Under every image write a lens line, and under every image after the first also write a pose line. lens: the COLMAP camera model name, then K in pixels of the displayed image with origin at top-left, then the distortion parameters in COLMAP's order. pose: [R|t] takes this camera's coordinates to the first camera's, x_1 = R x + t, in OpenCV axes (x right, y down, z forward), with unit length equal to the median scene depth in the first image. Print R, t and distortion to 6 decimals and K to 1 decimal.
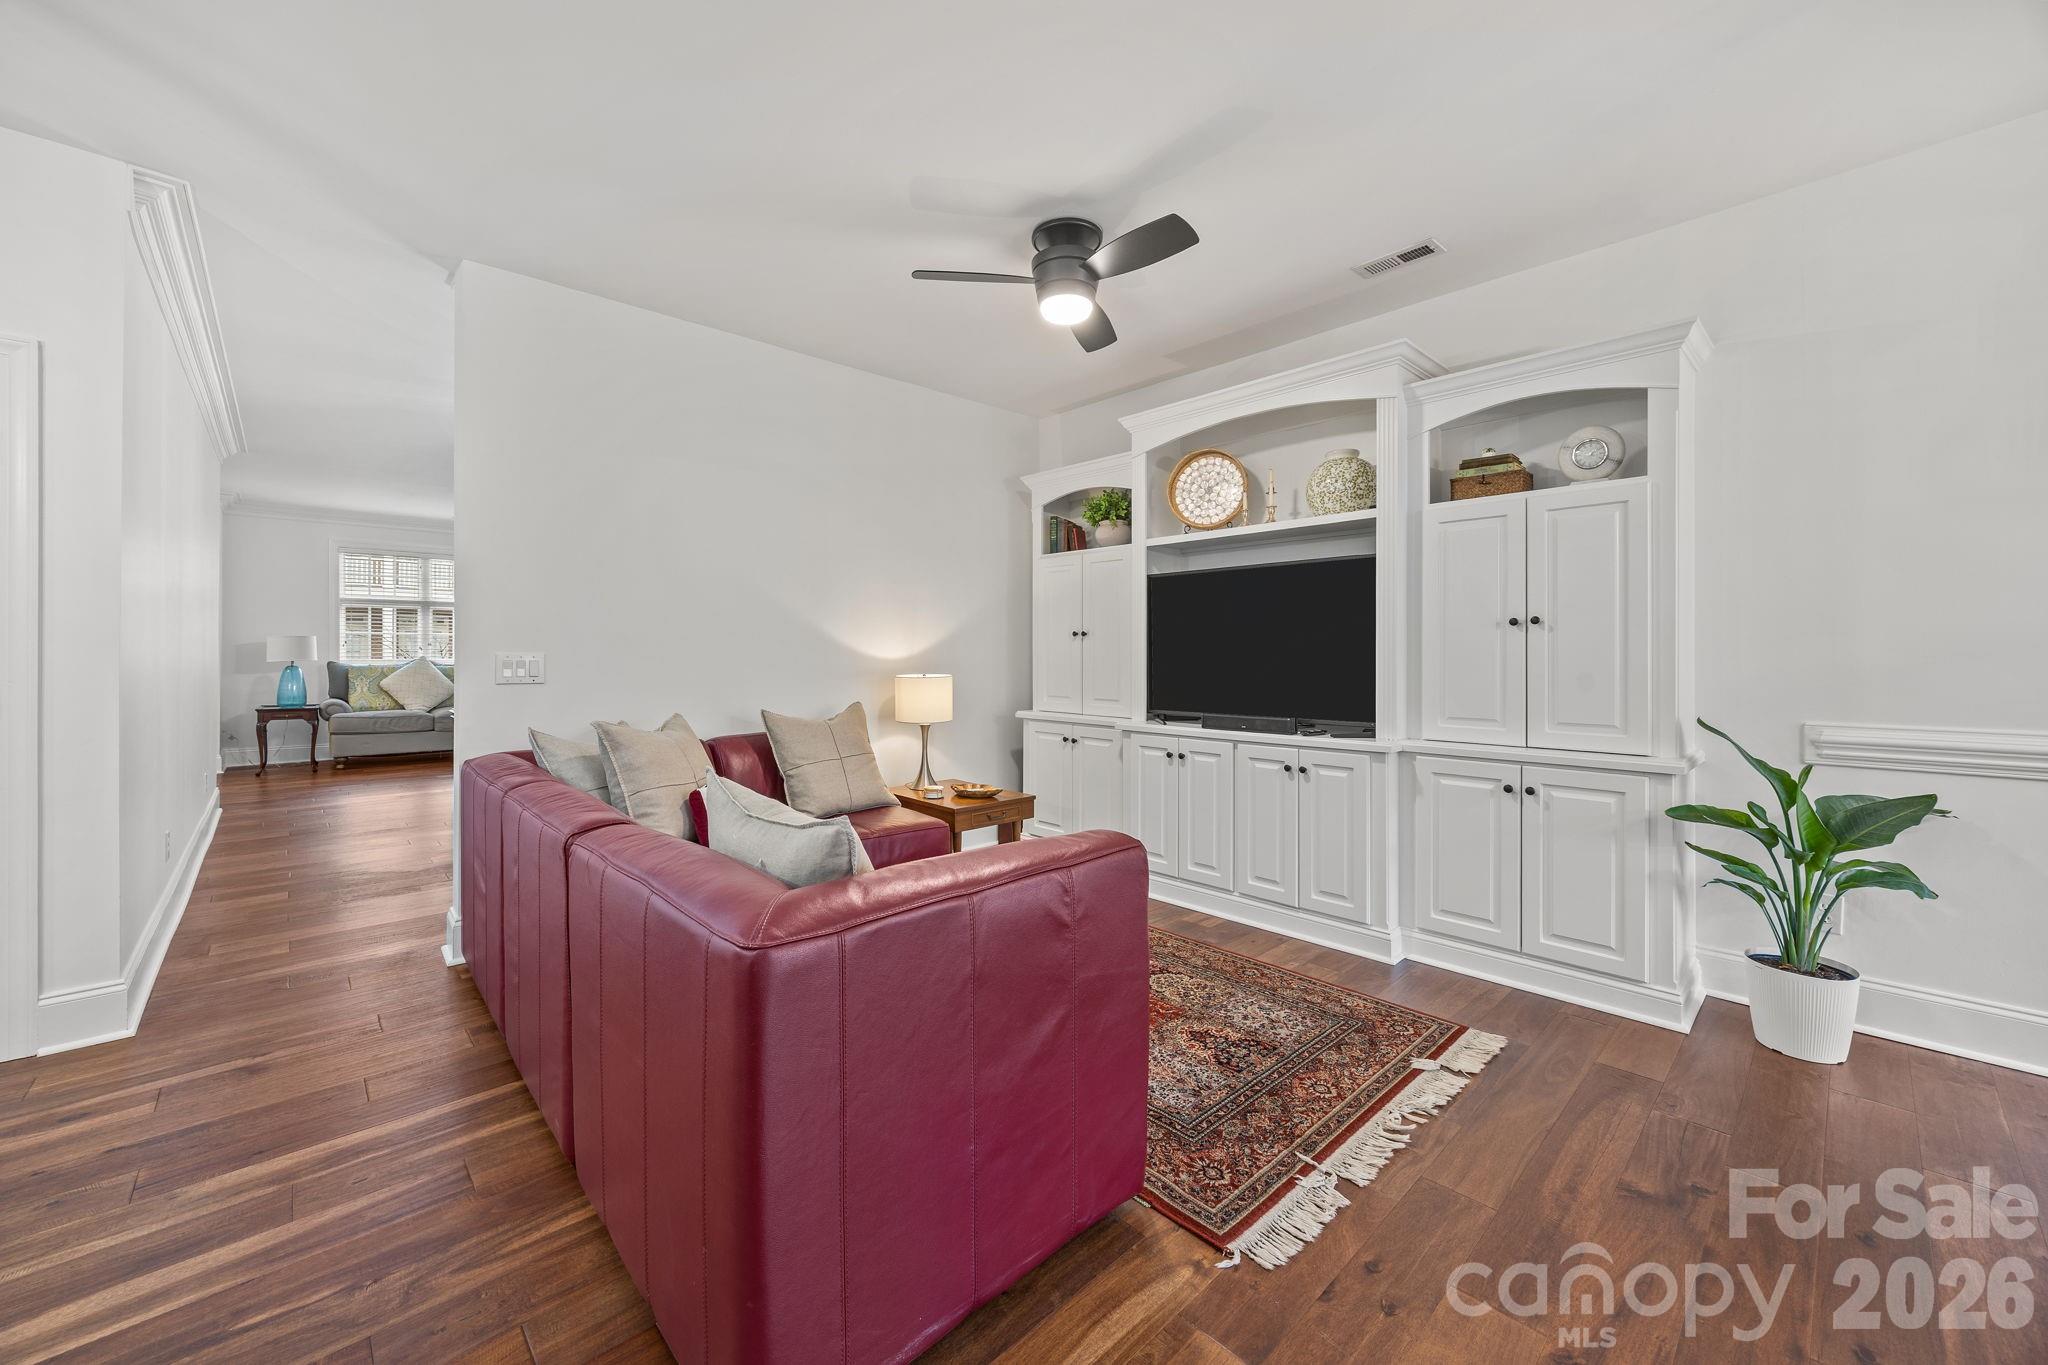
lens RADIAL K [[782.9, 0, 1027.4], [0, 782.9, 663.0], [0, 0, 1]] dist [-0.002846, -0.000071]
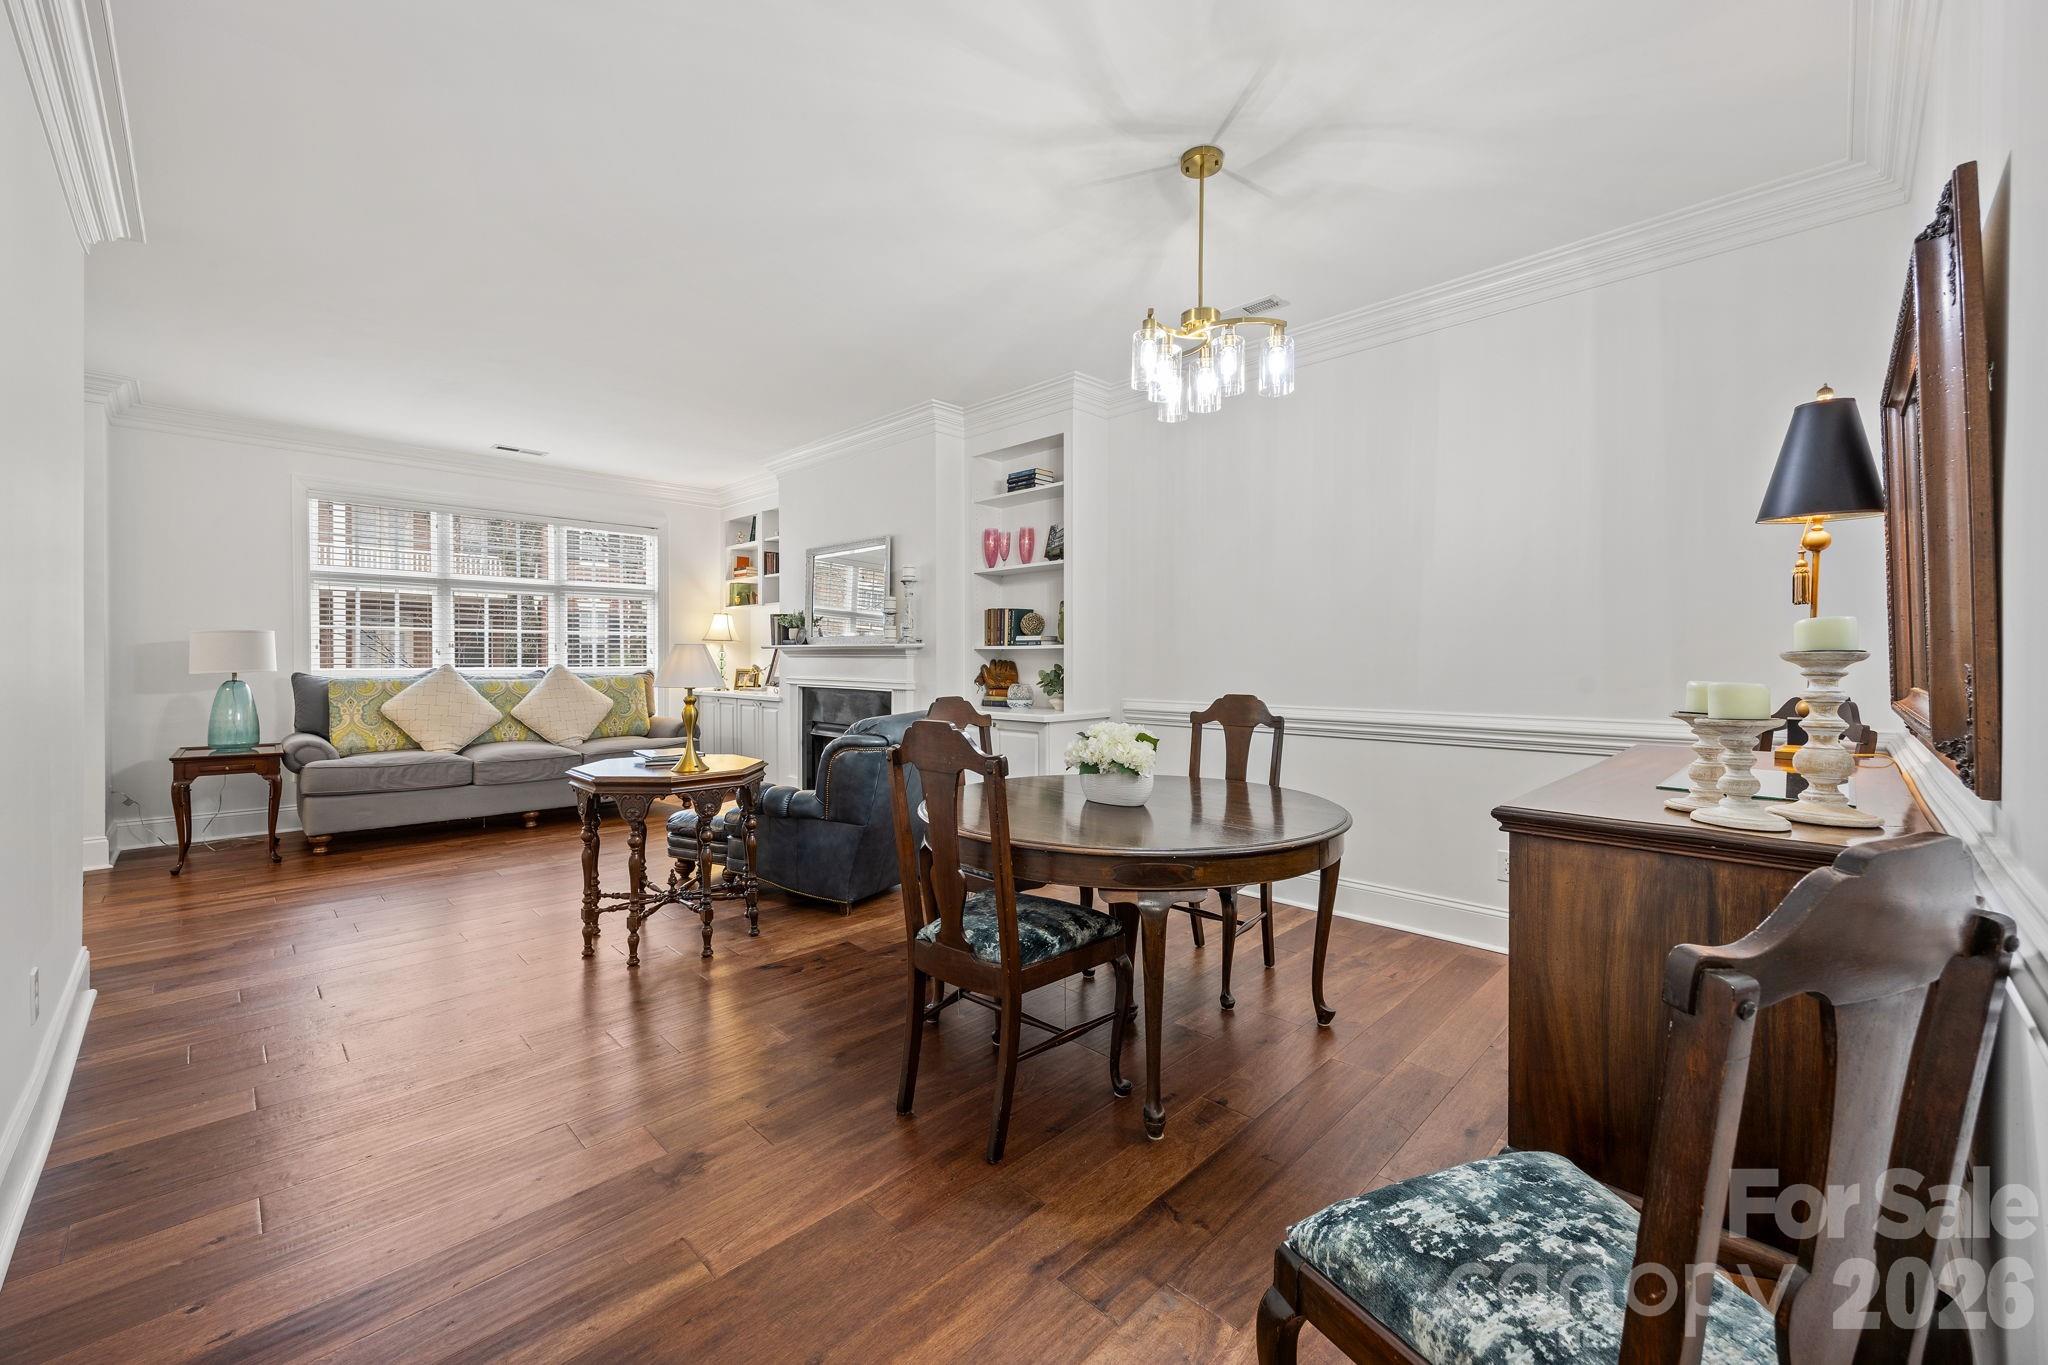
lens RADIAL K [[782.9, 0, 1026.6], [0, 782.9, 676.9], [0, 0, 1]] dist [-0.002846, -0.000071]
pose [[0.998671, -0.000710, 0.051533, -0.362514], [0.000270, 0.999963, 0.008547, -0.004106], [-0.051537, -0.008522, 0.998635, 0.368246]]
